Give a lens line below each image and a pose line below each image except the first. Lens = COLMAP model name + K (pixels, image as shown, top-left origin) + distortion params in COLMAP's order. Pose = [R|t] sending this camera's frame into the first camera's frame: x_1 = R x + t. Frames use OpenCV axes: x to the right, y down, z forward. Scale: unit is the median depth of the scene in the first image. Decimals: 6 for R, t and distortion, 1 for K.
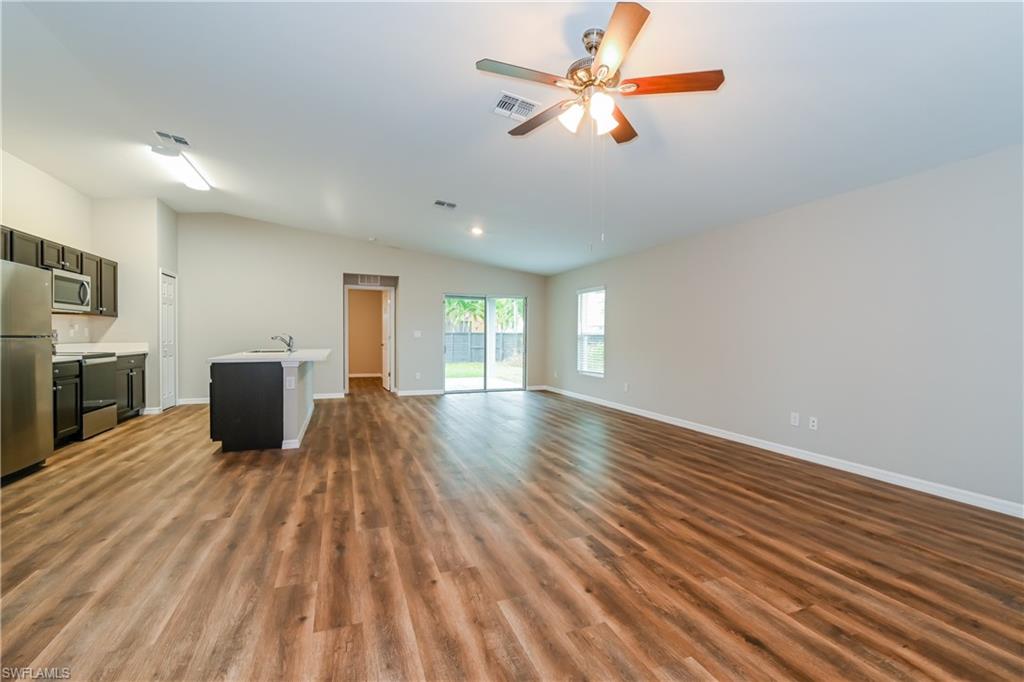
lens RADIAL K [[437.5, 0, 518.3], [0, 437.5, 341.8], [0, 0, 1]] dist [-0.004039, -0.000732]
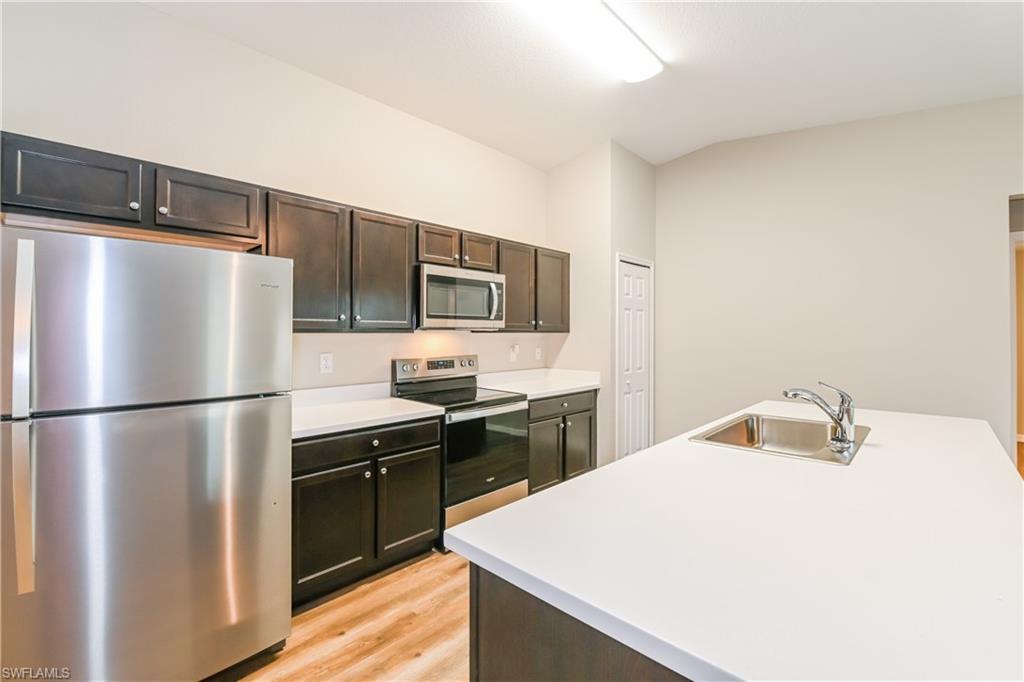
lens RADIAL K [[444.1, 0, 512.4], [0, 444.1, 332.5], [0, 0, 1]] dist [-0.000178, -0.000131]
pose [[0.412158, -0.004324, -0.911102, -0.484142], [-0.012658, 0.999865, -0.010472, -0.073261], [0.911024, 0.015849, 0.412048, 0.959180]]
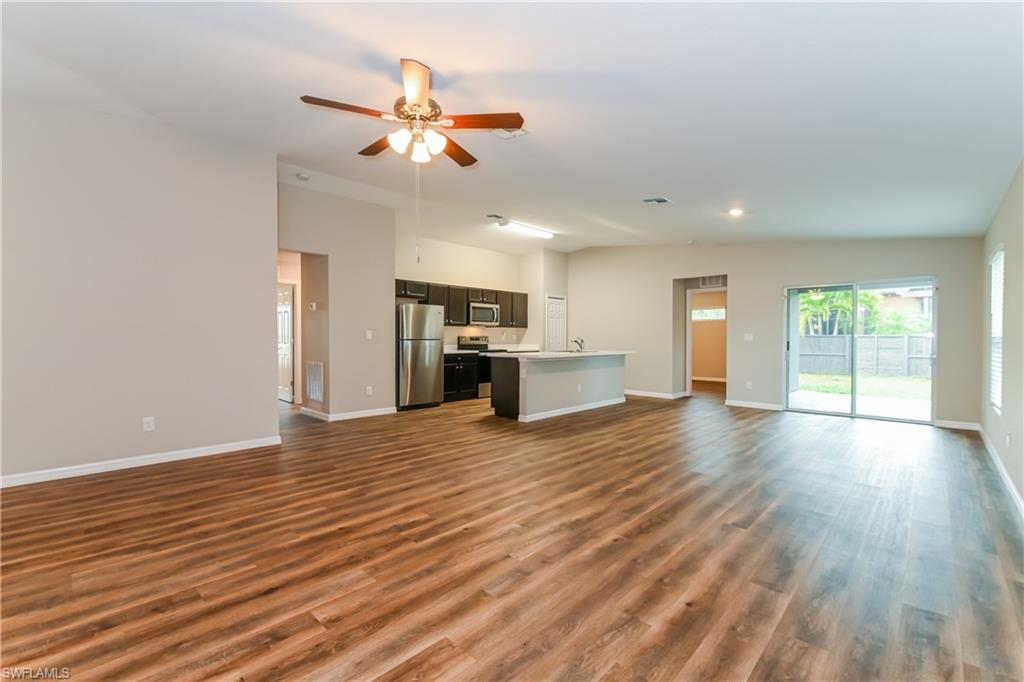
lens RADIAL K [[437.5, 0, 518.3], [0, 437.5, 341.8], [0, 0, 1]] dist [-0.004039, -0.000732]
pose [[0.418381, 0.002677, -0.908268, 0.790214], [-0.011754, 0.999928, -0.002467, -0.001505], [0.908196, 0.011708, 0.418382, 0.458761]]
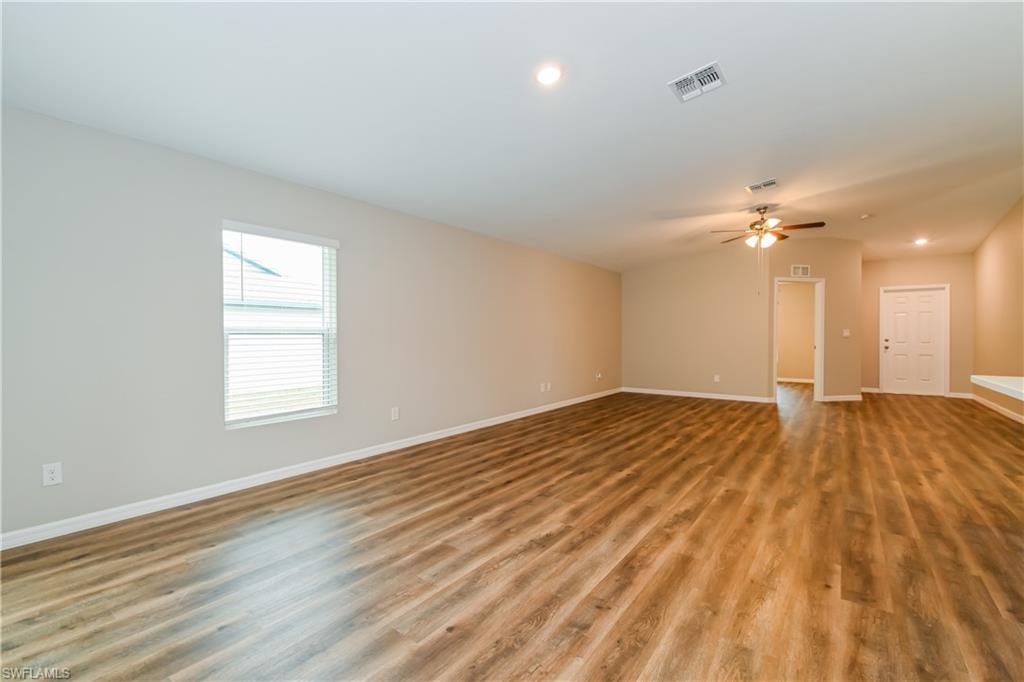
lens RADIAL K [[463.2, 0, 497.8], [0, 463.2, 334.6], [0, 0, 1]] dist [-0.001082, -0.000325]
pose [[-0.523535, -0.006242, 0.851981, -0.707378], [0.009019, 0.999877, 0.012867, -0.036043], [-0.851956, 0.014420, -0.523414, 2.050593]]
